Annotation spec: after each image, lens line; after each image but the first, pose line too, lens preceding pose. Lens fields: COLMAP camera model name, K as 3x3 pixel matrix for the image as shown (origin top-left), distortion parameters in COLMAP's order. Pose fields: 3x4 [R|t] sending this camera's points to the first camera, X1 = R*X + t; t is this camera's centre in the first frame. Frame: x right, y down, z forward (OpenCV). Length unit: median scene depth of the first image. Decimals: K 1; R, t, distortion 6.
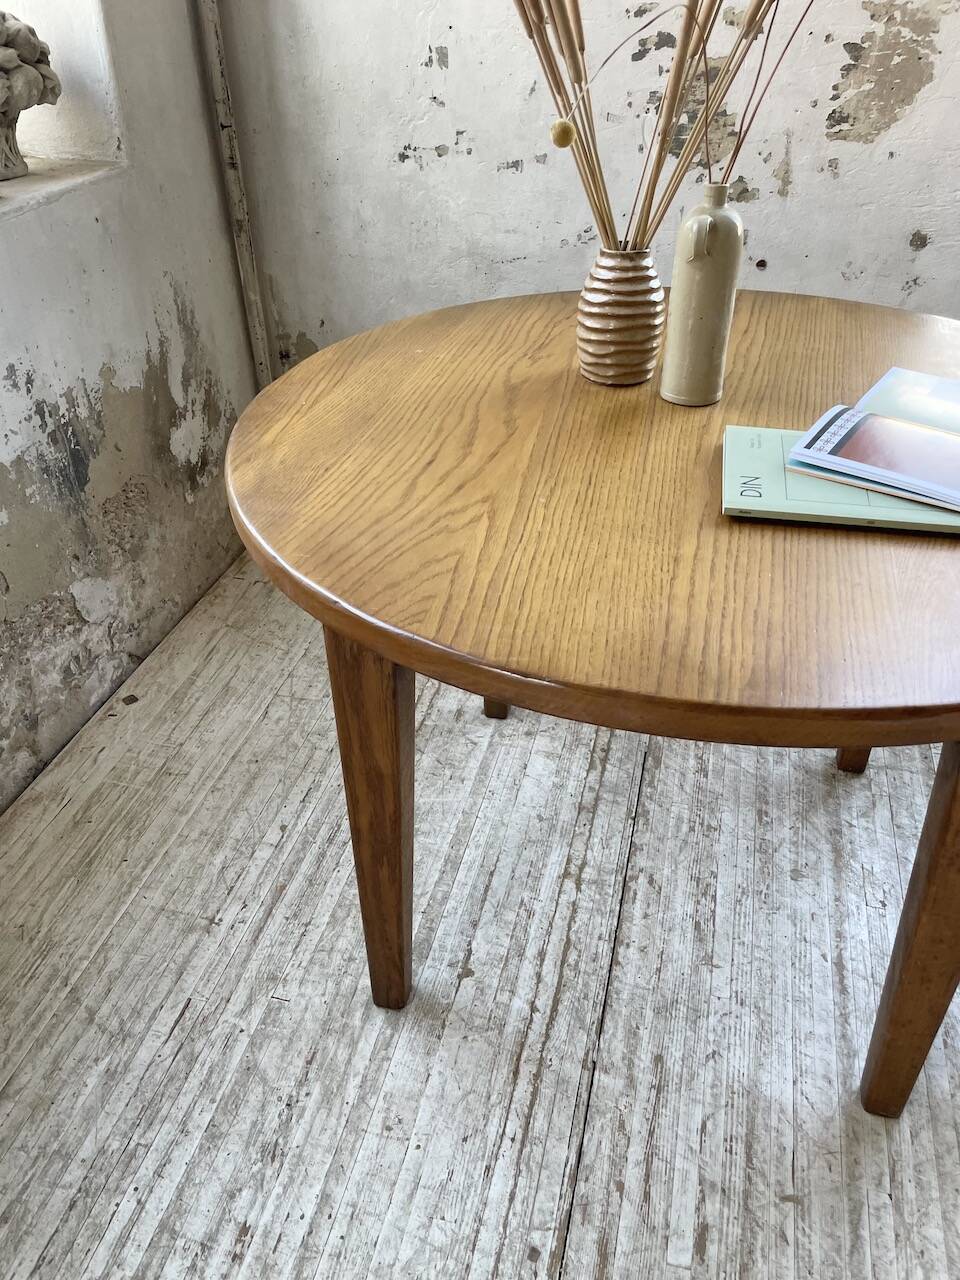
lens RADIAL K [[968.9, 0, 484.7], [0, 968.9, 649.5], [0, 0, 1]] dist [0.087613, -0.118663]
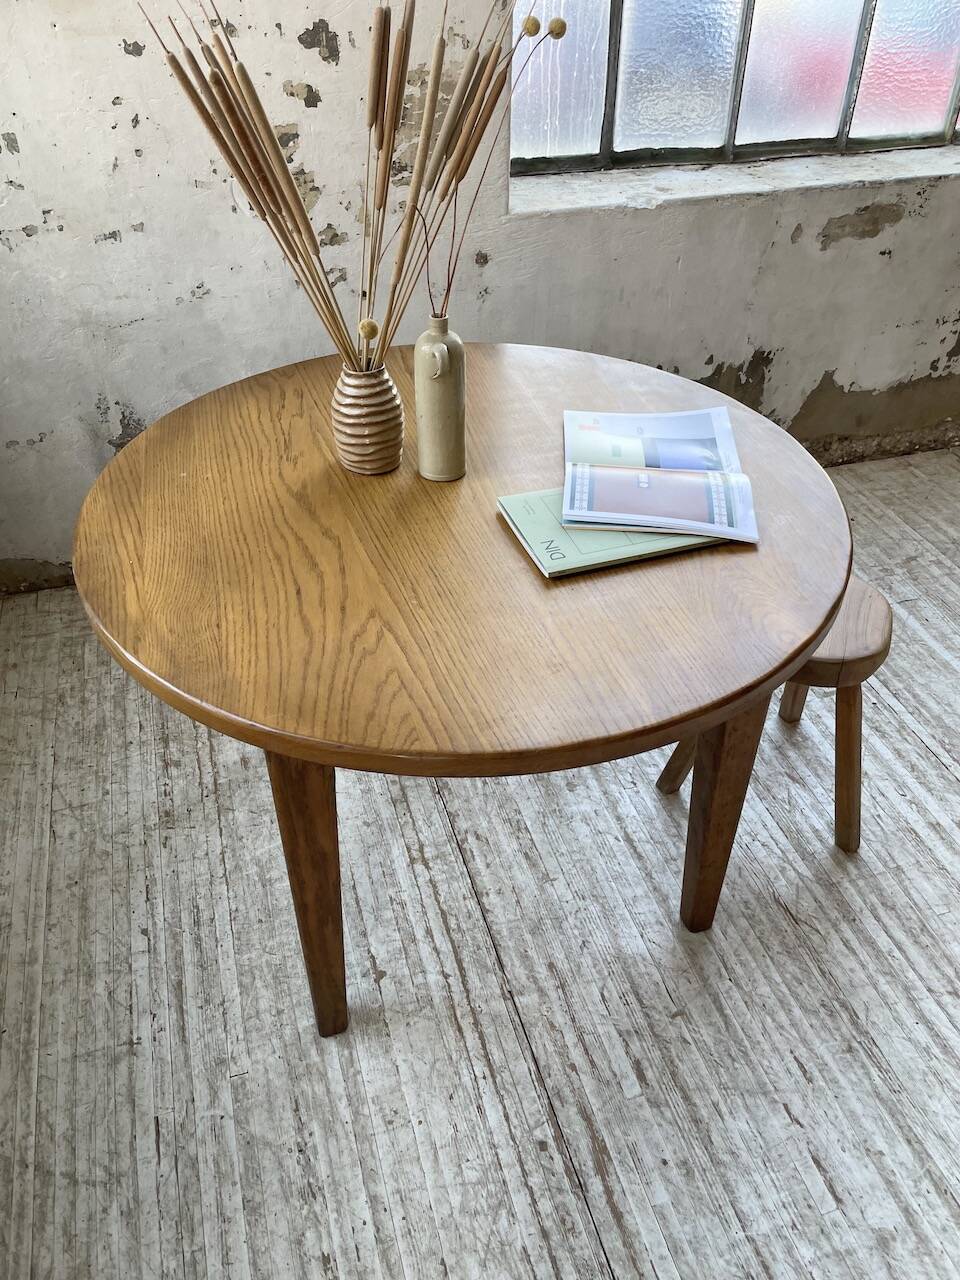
lens RADIAL K [[968.9, 0, 491.0], [0, 968.9, 634.6], [0, 0, 1]] dist [0.087613, -0.118663]
pose [[0.853777, -0.310822, 0.417677, -0.246687], [0.285077, 0.950382, 0.124517, -0.151717], [-0.435655, 0.012760, 0.900023, -0.108332]]
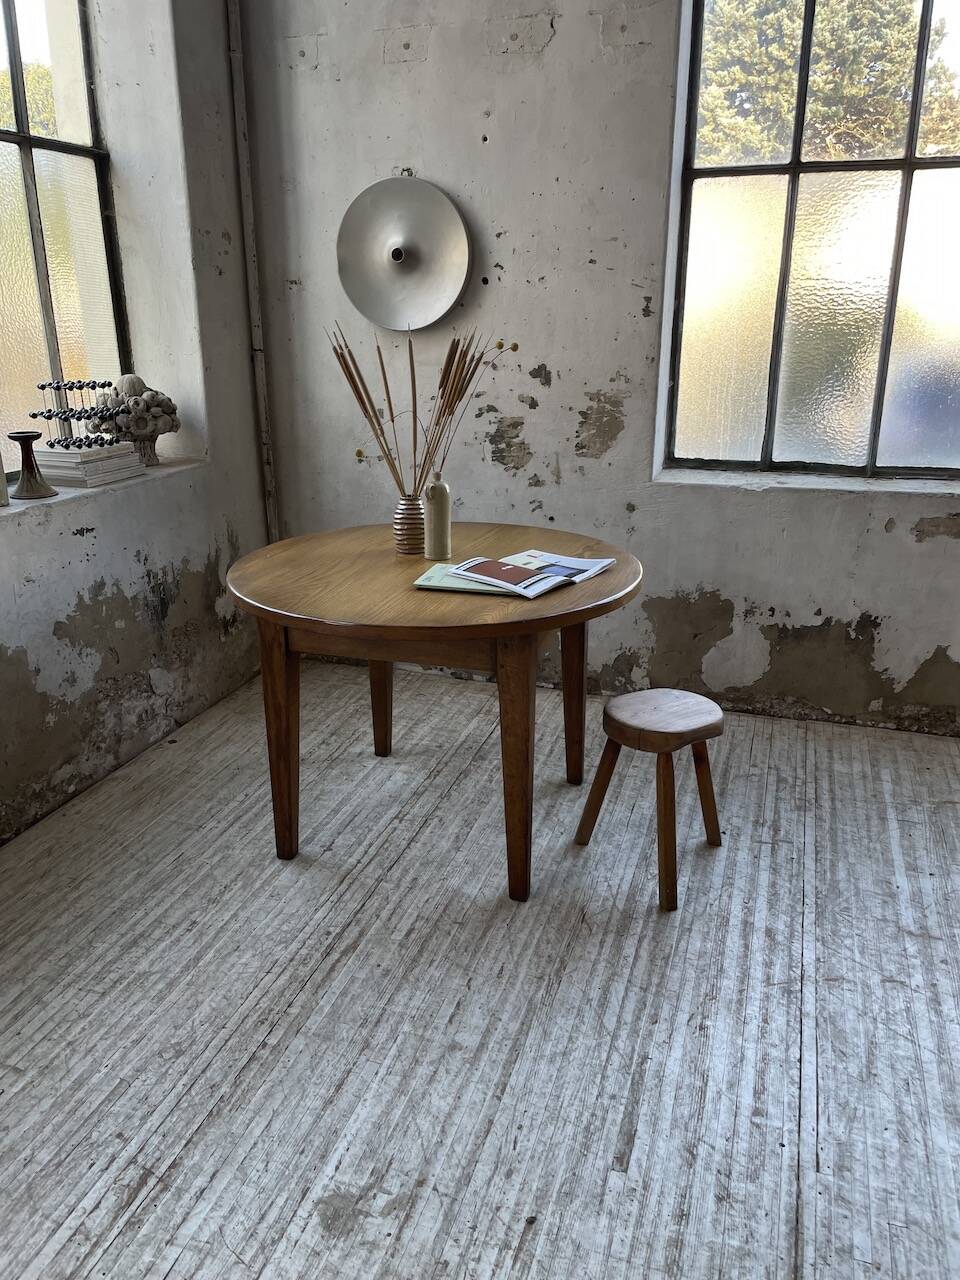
lens RADIAL K [[968.9, 0, 480.3], [0, 968.9, 633.0], [0, 0, 1]] dist [0.087613, -0.118663]
pose [[0.997677, 0.028493, -0.061877, 0.349265], [-0.045106, 0.956992, -0.286586, 0.421265], [0.051050, 0.288711, 0.956054, -0.839394]]
